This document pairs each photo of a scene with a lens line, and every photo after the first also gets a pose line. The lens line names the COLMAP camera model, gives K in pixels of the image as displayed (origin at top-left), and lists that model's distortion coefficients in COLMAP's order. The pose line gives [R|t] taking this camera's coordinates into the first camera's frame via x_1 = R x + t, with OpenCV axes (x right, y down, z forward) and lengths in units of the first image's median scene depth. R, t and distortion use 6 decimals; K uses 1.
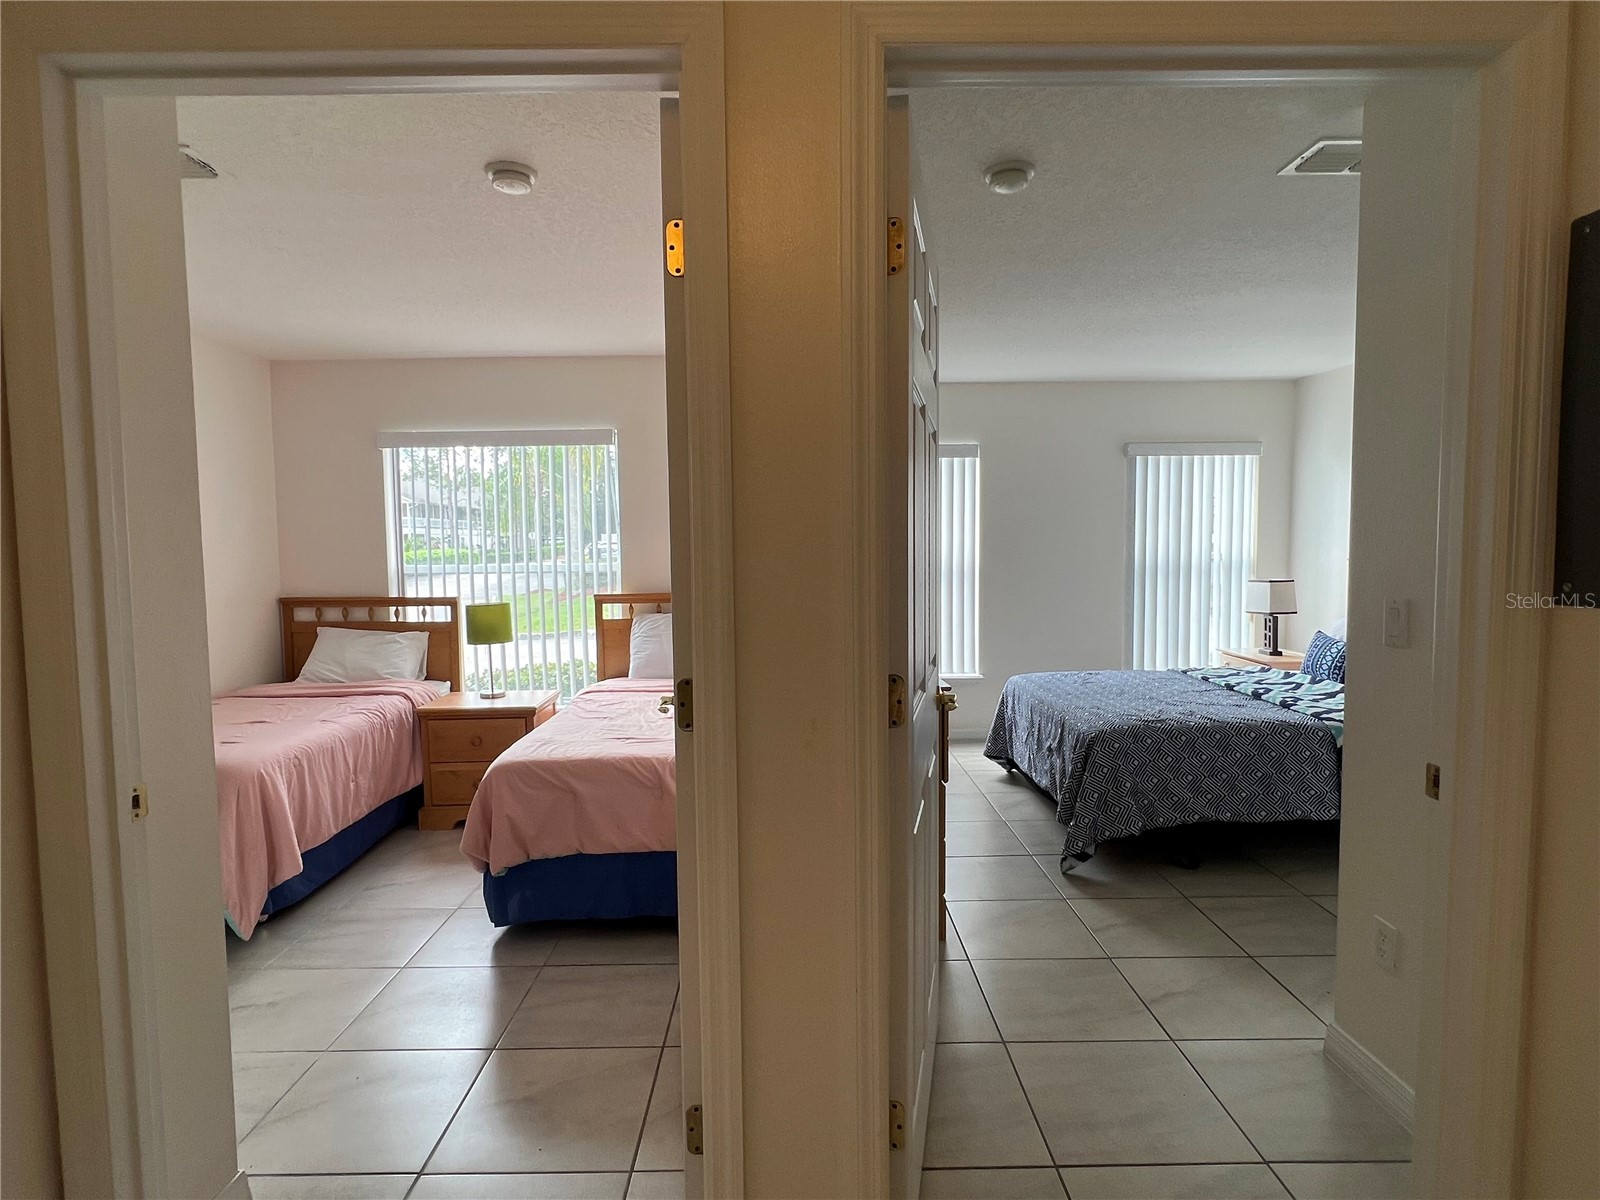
lens RADIAL K [[848.4, 0, 800.0], [0, 848.4, 600.0], [0, 0, 1]] dist [0.001965, 0.000498]
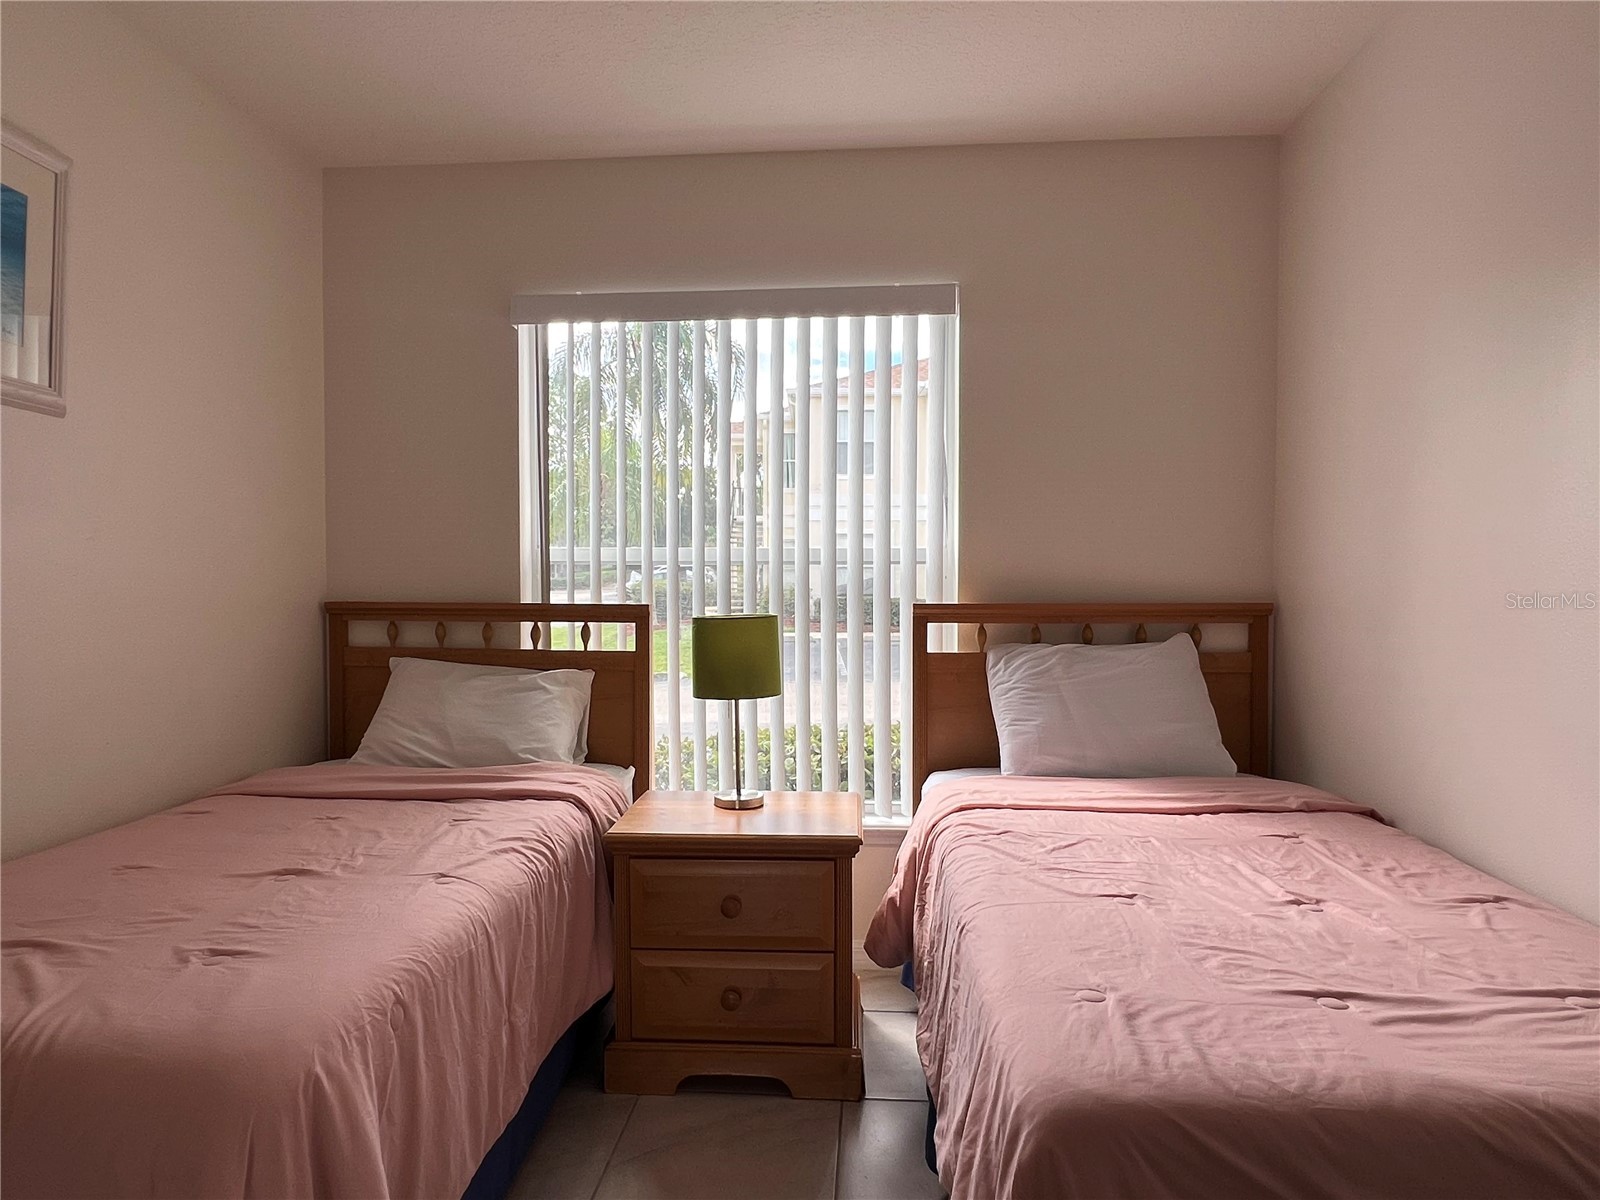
lens RADIAL K [[1025.3, 0, 801.3], [0, 1025.3, 604.9], [0, 0, 1]] dist [-0.002111, -0.002582]
pose [[0.996226, 0.014983, -0.085489, -0.258141], [-0.018026, 0.999227, -0.034937, 0.017067], [0.084900, 0.036346, 0.995726, 0.380385]]
